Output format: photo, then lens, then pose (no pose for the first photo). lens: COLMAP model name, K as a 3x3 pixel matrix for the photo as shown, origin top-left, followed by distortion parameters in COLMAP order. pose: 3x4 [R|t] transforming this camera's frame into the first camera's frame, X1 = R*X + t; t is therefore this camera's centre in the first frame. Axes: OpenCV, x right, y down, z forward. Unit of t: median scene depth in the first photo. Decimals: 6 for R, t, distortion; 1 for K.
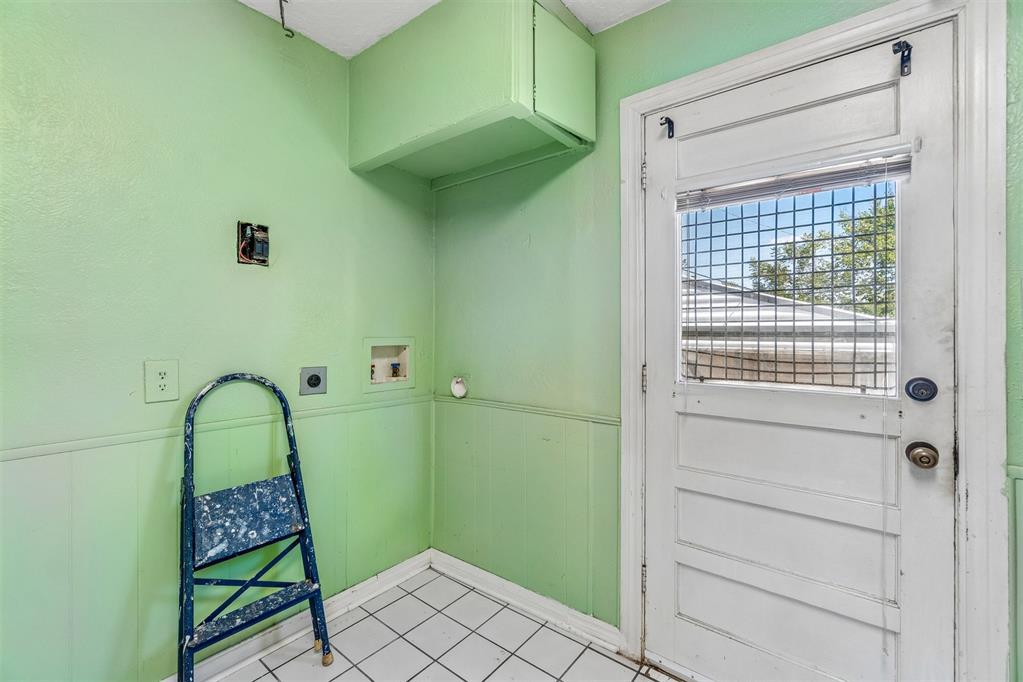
lens RADIAL K [[442.3, 0, 513.0], [0, 442.3, 334.2], [0, 0, 1]] dist [0.002266, 0.000677]
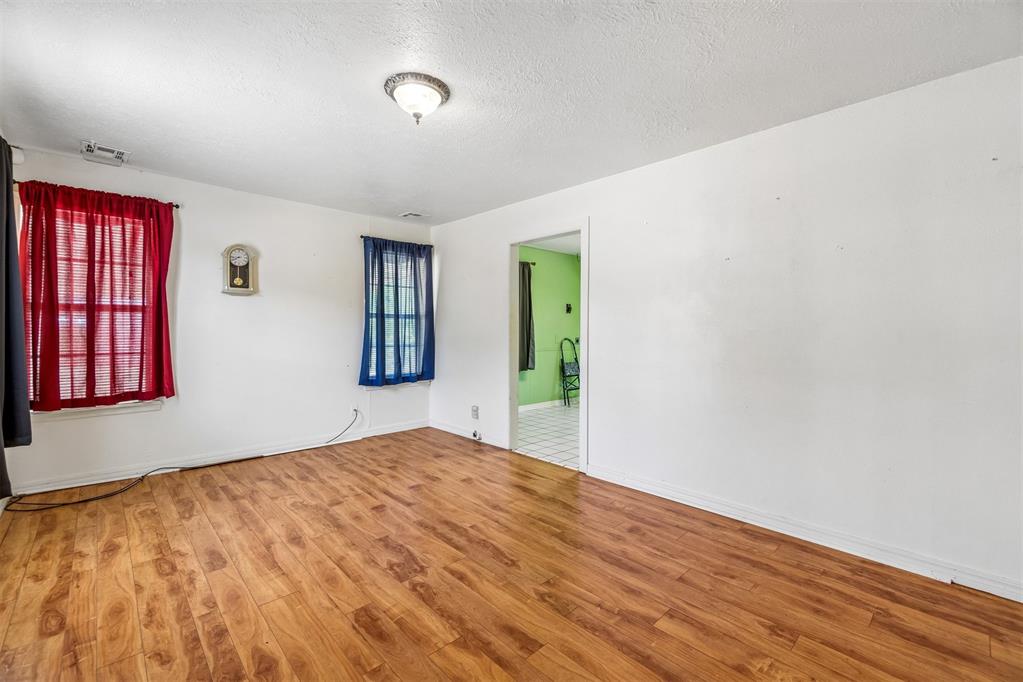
lens RADIAL K [[442.3, 0, 510.6], [0, 442.3, 336.0], [0, 0, 1]] dist [0.002266, 0.000677]
pose [[0.988921, 0.003982, -0.148392, -0.506561], [-0.002546, 0.999948, 0.009864, 0.025223], [0.148423, -0.009377, 0.988879, -3.418808]]
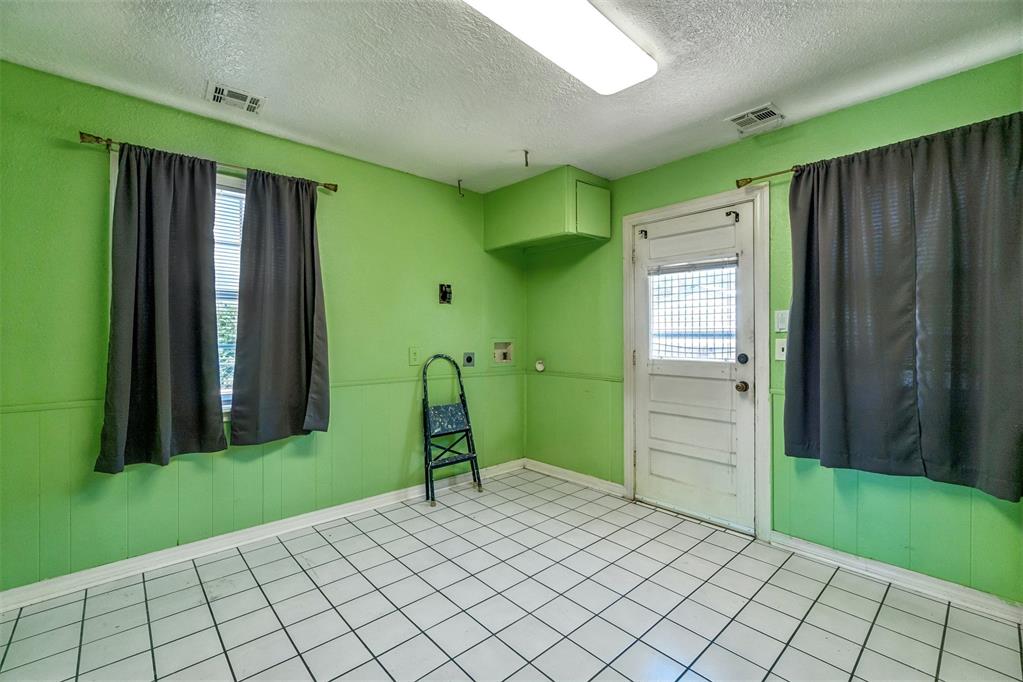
lens RADIAL K [[442.3, 0, 513.1], [0, 442.3, 336.1], [0, 0, 1]] dist [0.002266, 0.000677]
pose [[0.987015, -0.003878, -0.160579, 0.077132], [0.003486, 0.999990, -0.002722, 0.006361], [0.160587, 0.002127, 0.987019, -1.055498]]
